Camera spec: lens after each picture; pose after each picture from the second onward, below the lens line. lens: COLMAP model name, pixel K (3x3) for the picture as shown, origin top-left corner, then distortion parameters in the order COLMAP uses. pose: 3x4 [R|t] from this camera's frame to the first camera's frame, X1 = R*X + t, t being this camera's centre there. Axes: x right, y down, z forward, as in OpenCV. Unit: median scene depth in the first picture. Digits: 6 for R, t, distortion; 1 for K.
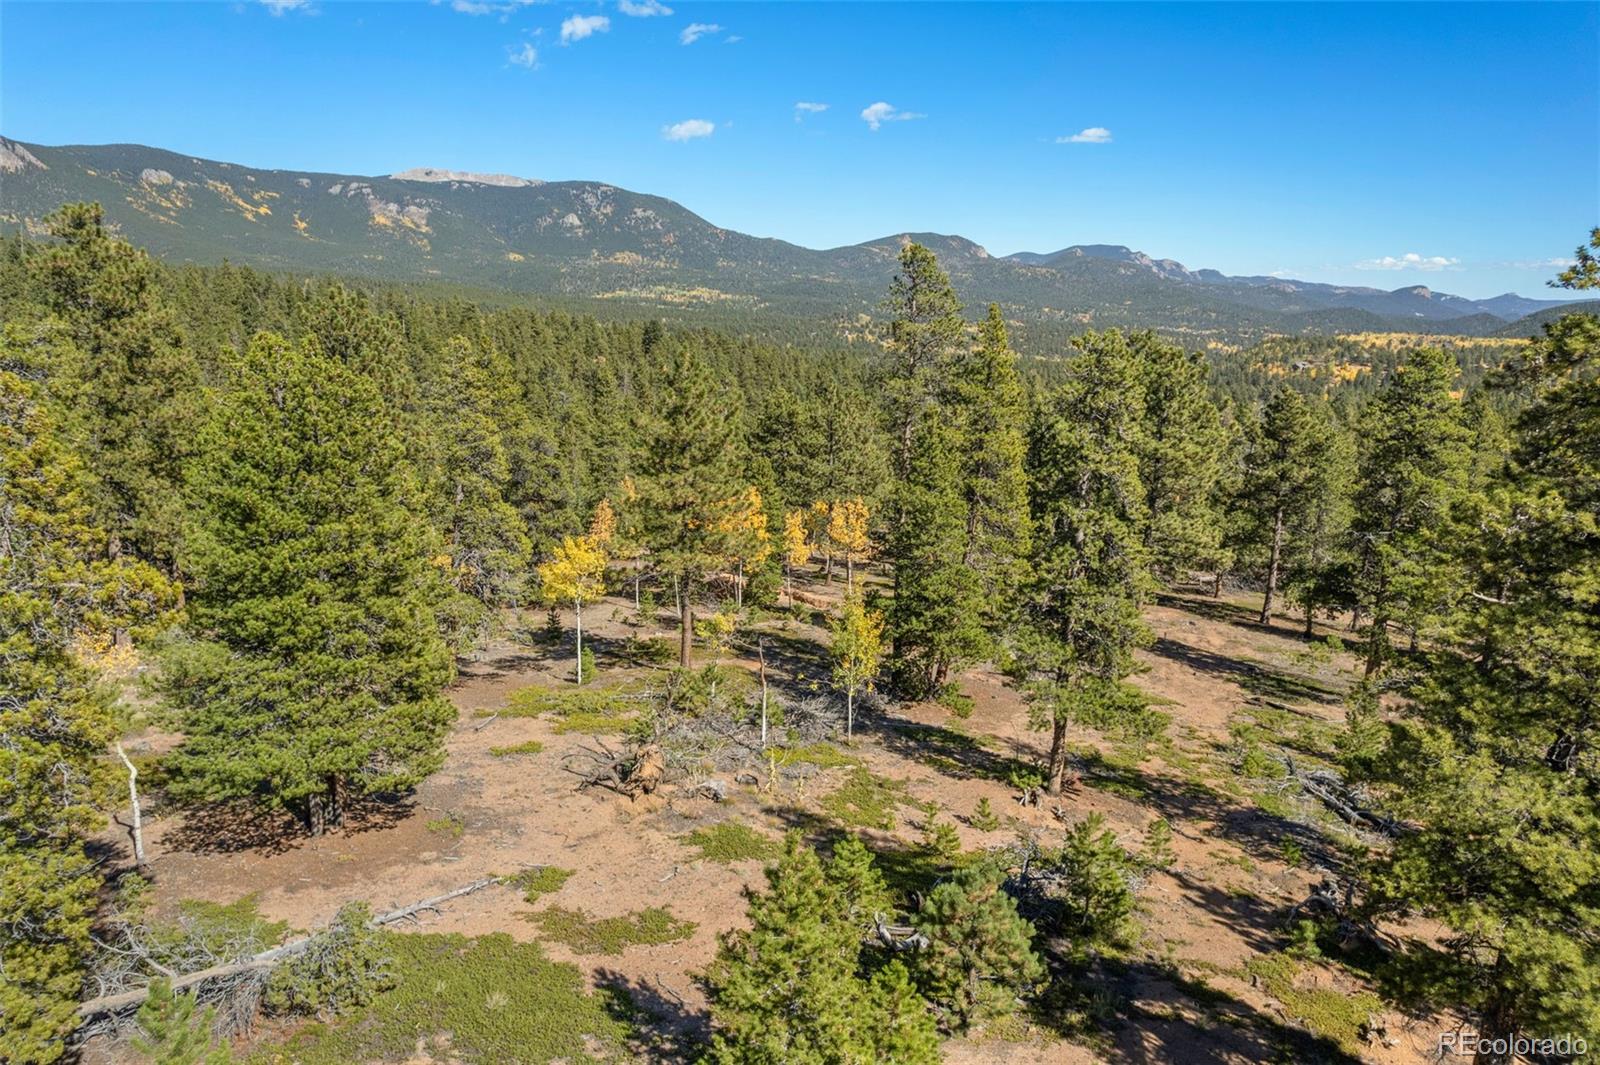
lens RADIAL K [[1018.6, 0, 796.9], [0, 1018.6, 537.4], [0, 0, 1]] dist [-0.078297, 0.070793]
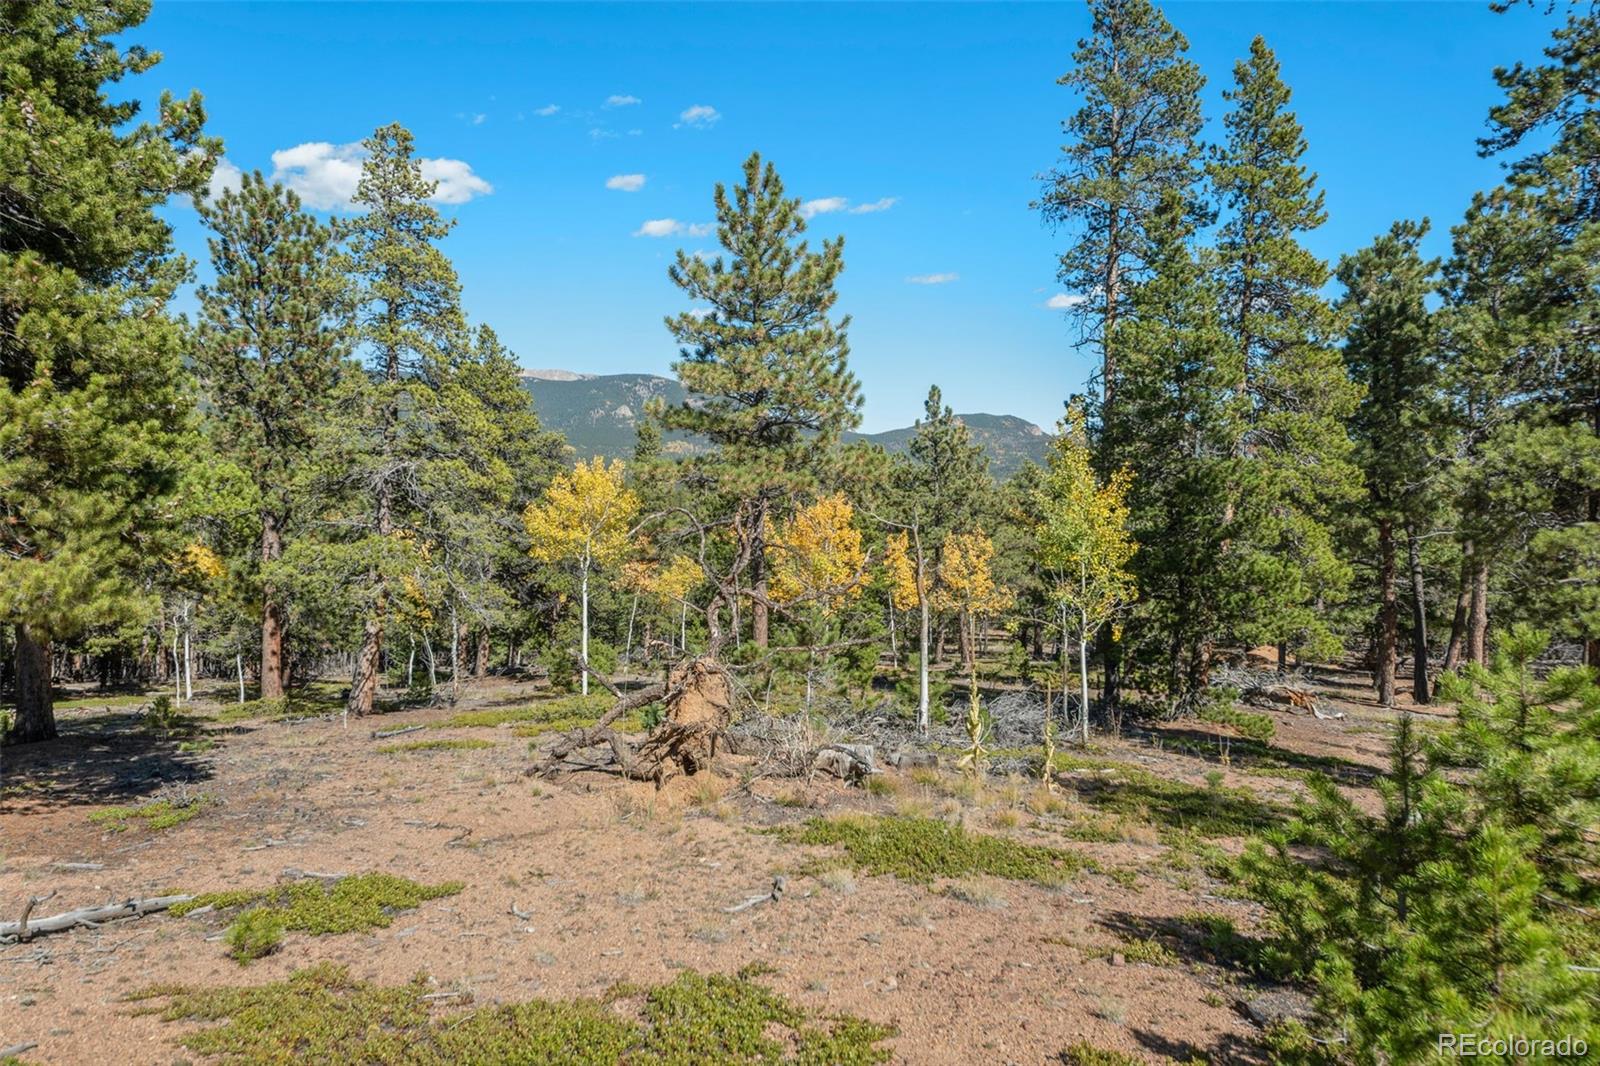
lens RADIAL K [[1041.5, 0, 835.3], [0, 1041.5, 534.7], [0, 0, 1]] dist [-0.019061, -0.000557]
pose [[0.999509, -0.027877, -0.014313, -0.072316], [0.024804, 0.982925, -0.182328, 0.216578], [0.019152, 0.181884, 0.983133, 0.507542]]
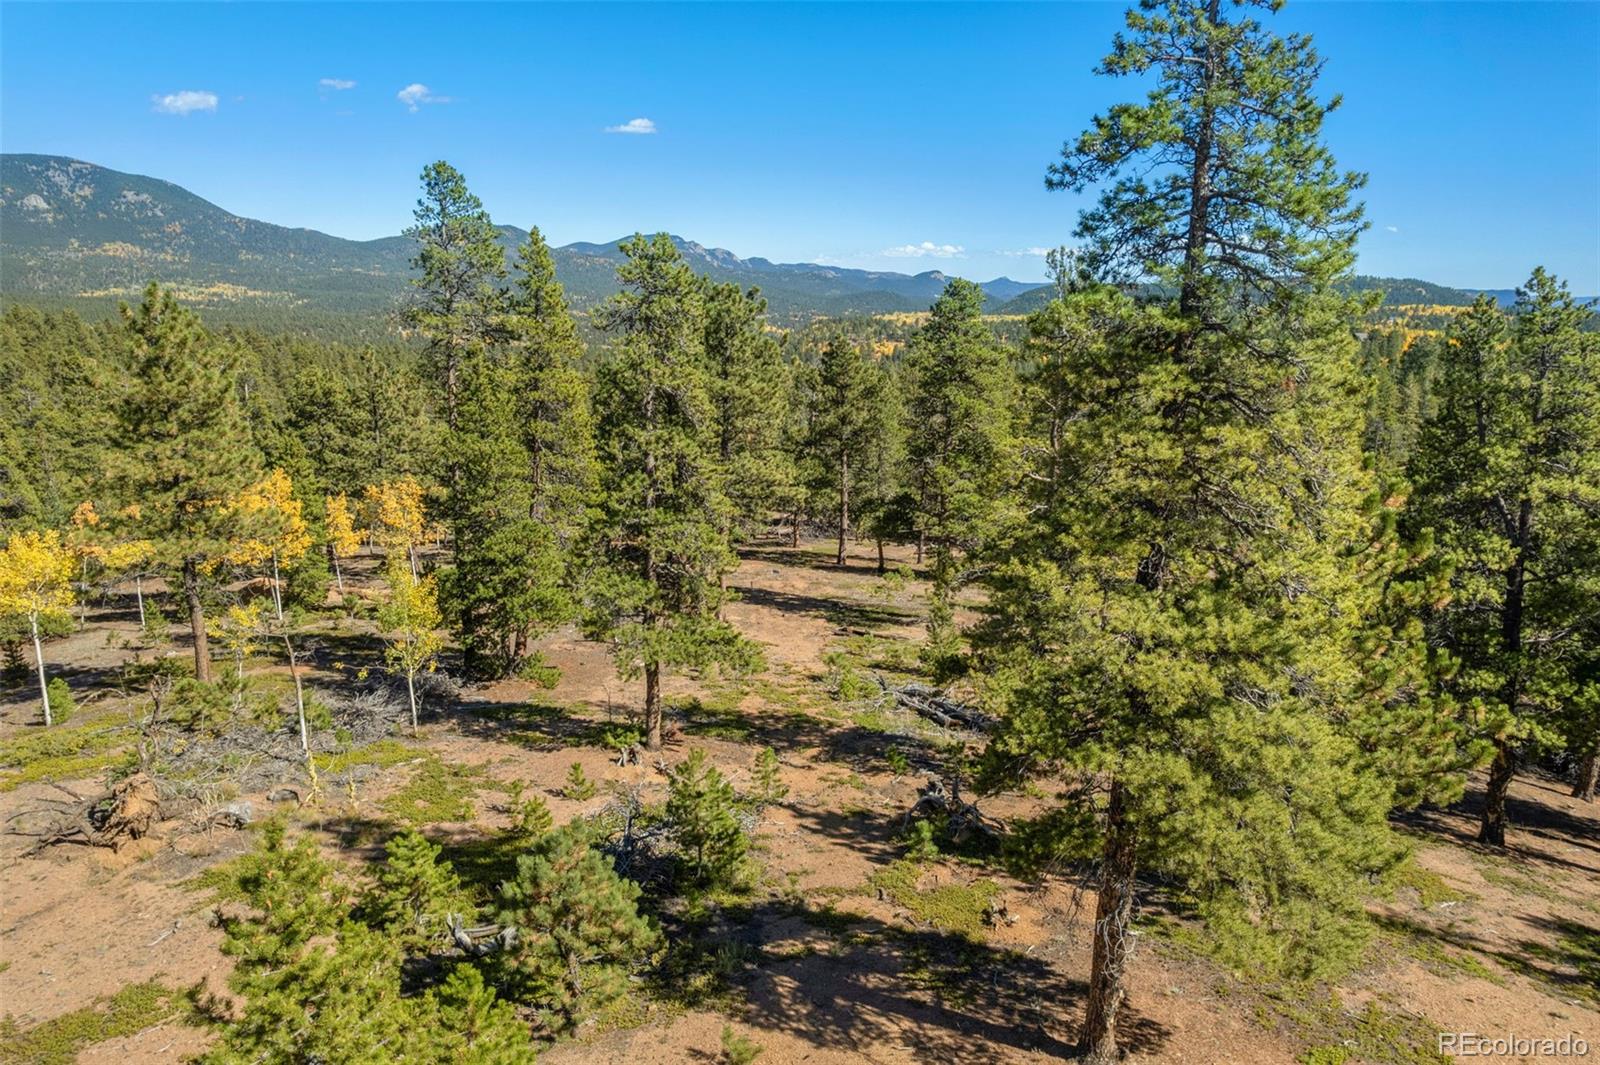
lens RADIAL K [[1028.2, 0, 788.9], [0, 1028.2, 536.9], [0, 0, 1]] dist [-0.073841, 0.070254]
pose [[0.918358, -0.103241, 0.382046, 0.033137], [0.101162, 0.994541, 0.025586, 0.052611], [-0.382602, 0.015152, 0.923789, 0.097446]]
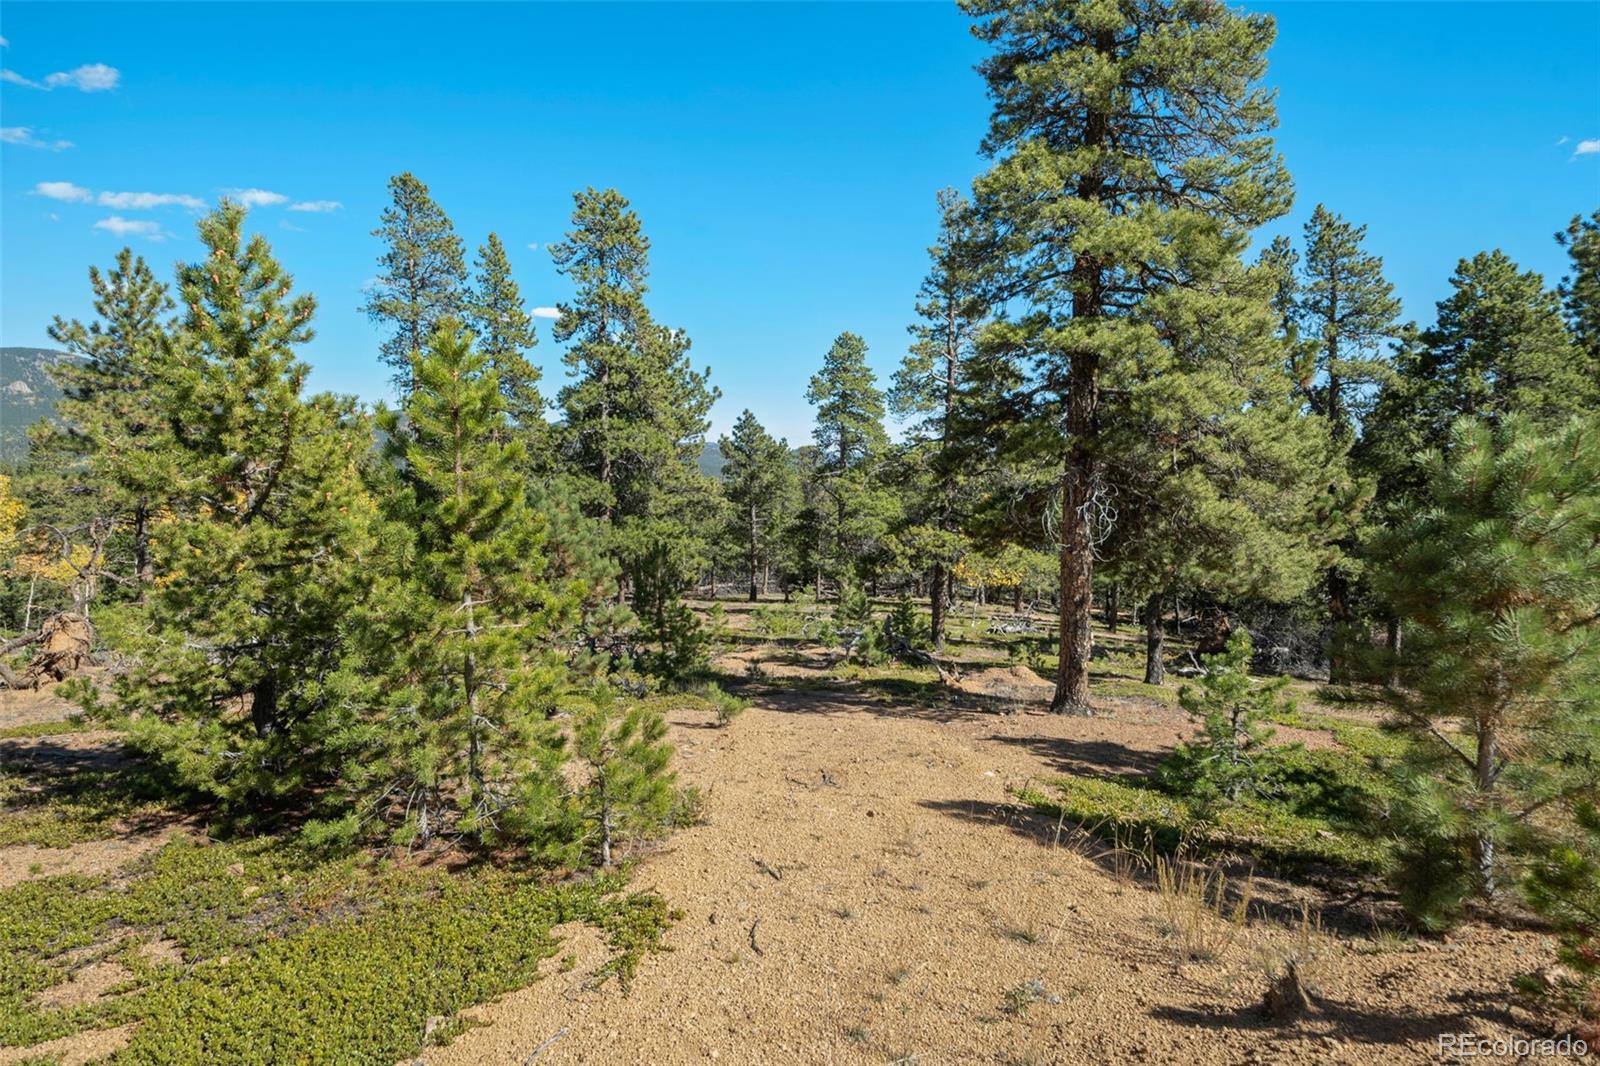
lens RADIAL K [[836.7, 0, 793.1], [0, 836.7, 531.9], [0, 0, 1]] dist [0.033382, -0.027480]
pose [[0.864083, -0.057103, 0.500100, 0.008451], [0.130922, 0.984845, -0.113756, 0.262624], [-0.486025, 0.163769, 0.858463, 0.186029]]
